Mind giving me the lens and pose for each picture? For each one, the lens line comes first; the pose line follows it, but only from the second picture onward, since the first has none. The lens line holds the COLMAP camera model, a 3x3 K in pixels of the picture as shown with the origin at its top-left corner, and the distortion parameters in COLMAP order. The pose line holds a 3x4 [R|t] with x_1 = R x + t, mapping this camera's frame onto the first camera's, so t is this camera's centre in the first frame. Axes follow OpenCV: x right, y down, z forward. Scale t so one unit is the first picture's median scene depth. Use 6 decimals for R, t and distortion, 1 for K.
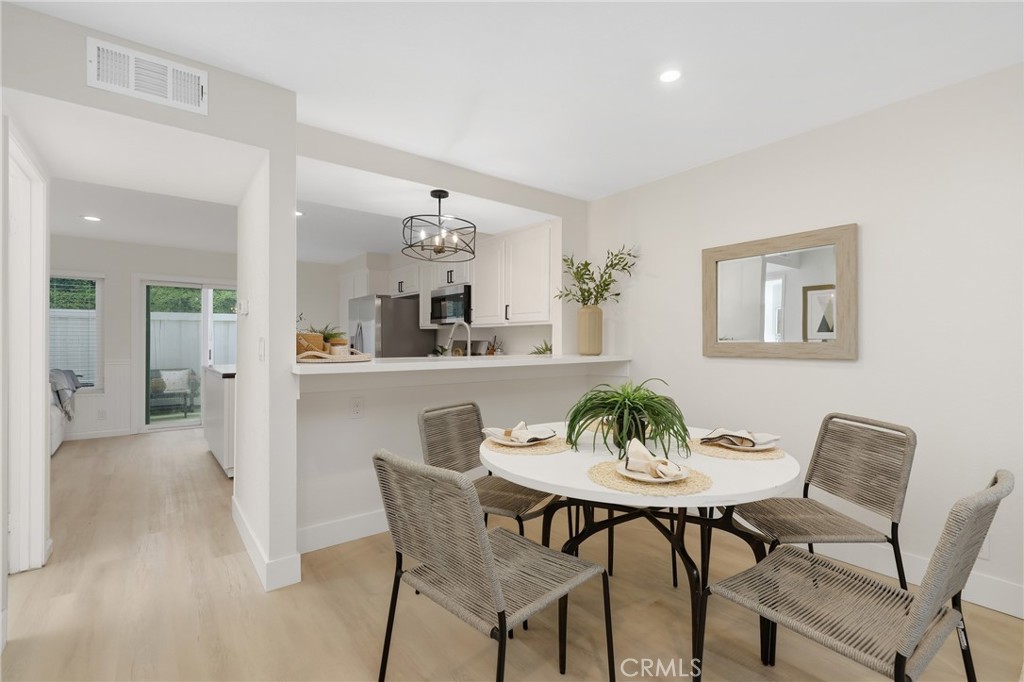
lens RADIAL K [[462.9, 0, 512.0], [0, 462.9, 341.0], [0, 0, 1]] dist [0.000844, 0.000125]
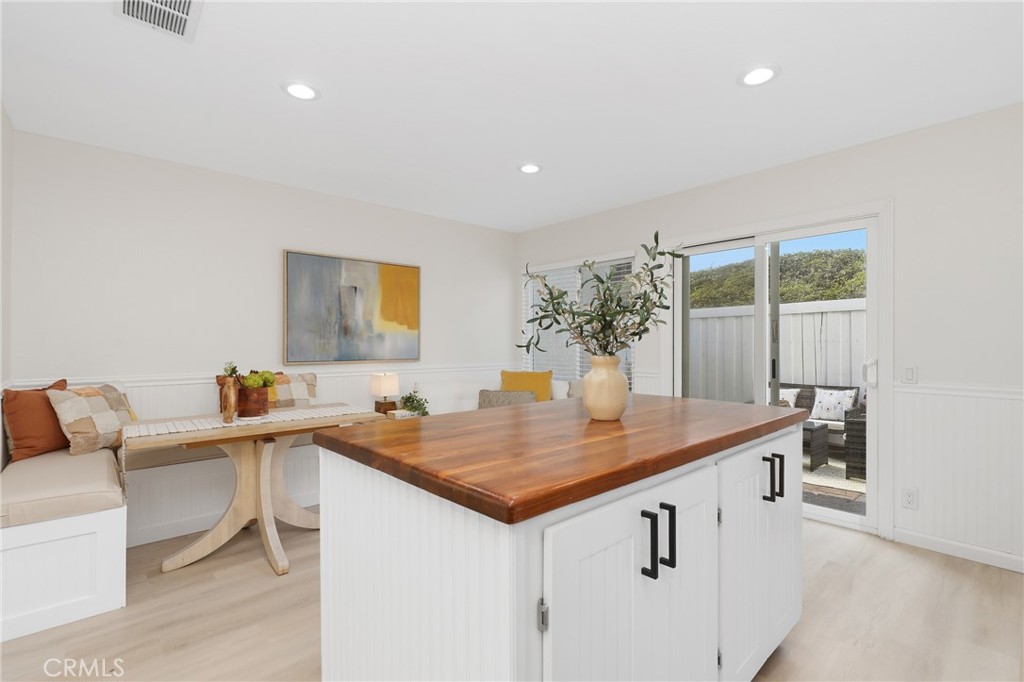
lens RADIAL K [[475.0, 0, 517.4], [0, 475.0, 343.8], [0, 0, 1]] dist [0.000545, 0.000523]
pose [[0.063629, -0.004738, -0.997962, -0.128431], [0.002914, 0.999985, -0.004562, 0.003182], [0.997969, -0.002618, 0.063642, 0.662703]]
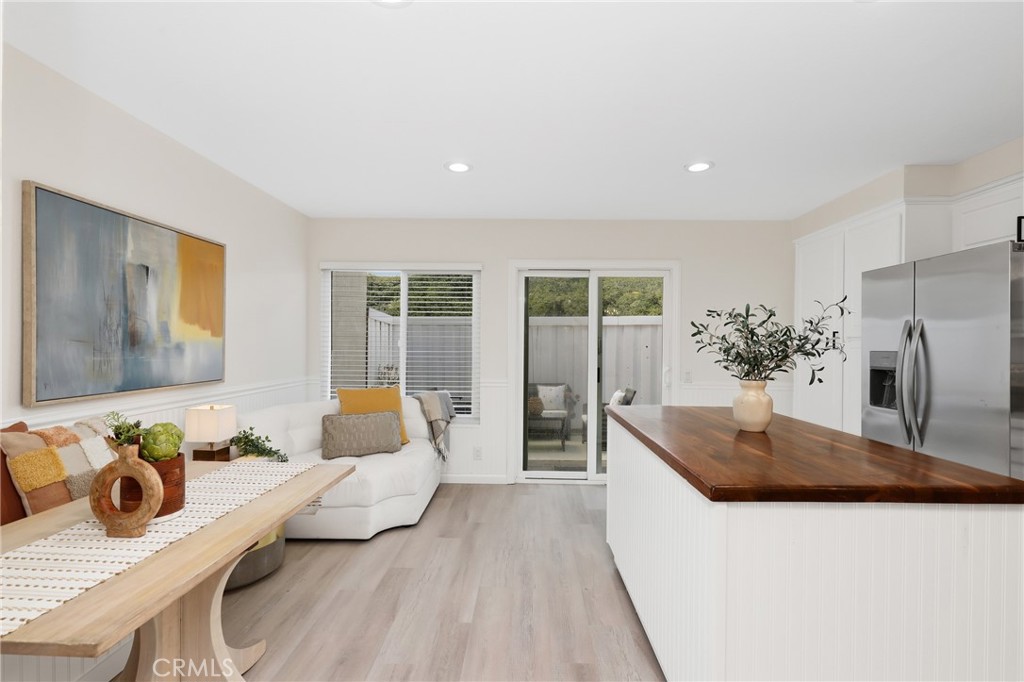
lens RADIAL K [[475.0, 0, 517.4], [0, 475.0, 343.8], [0, 0, 1]] dist [0.000545, 0.000523]
pose [[0.774369, 0.002973, -0.632728, -0.299824], [-0.003370, 0.999994, 0.000574, -0.015204], [0.632726, 0.001688, 0.774374, 0.381999]]
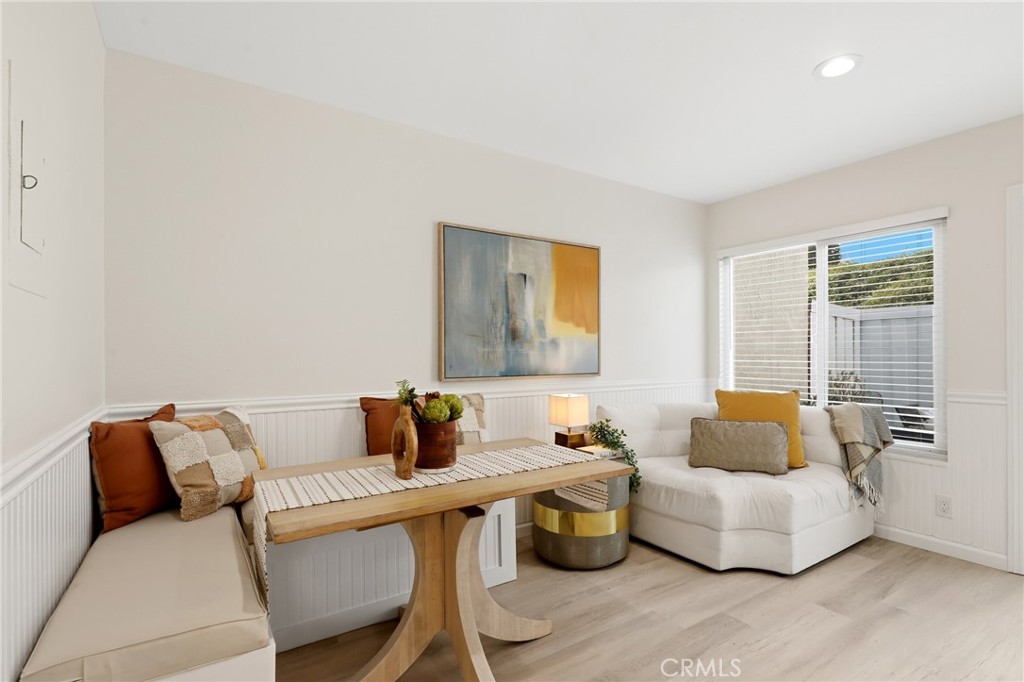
lens RADIAL K [[487.7, 0, 513.9], [0, 487.7, 357.9], [0, 0, 1]] dist [-0.000052, -0.000493]
pose [[-0.083062, 0.003163, -0.996539, -0.300547], [0.004888, 0.999984, 0.002767, 0.003208], [0.996532, -0.004642, -0.083076, 0.516857]]
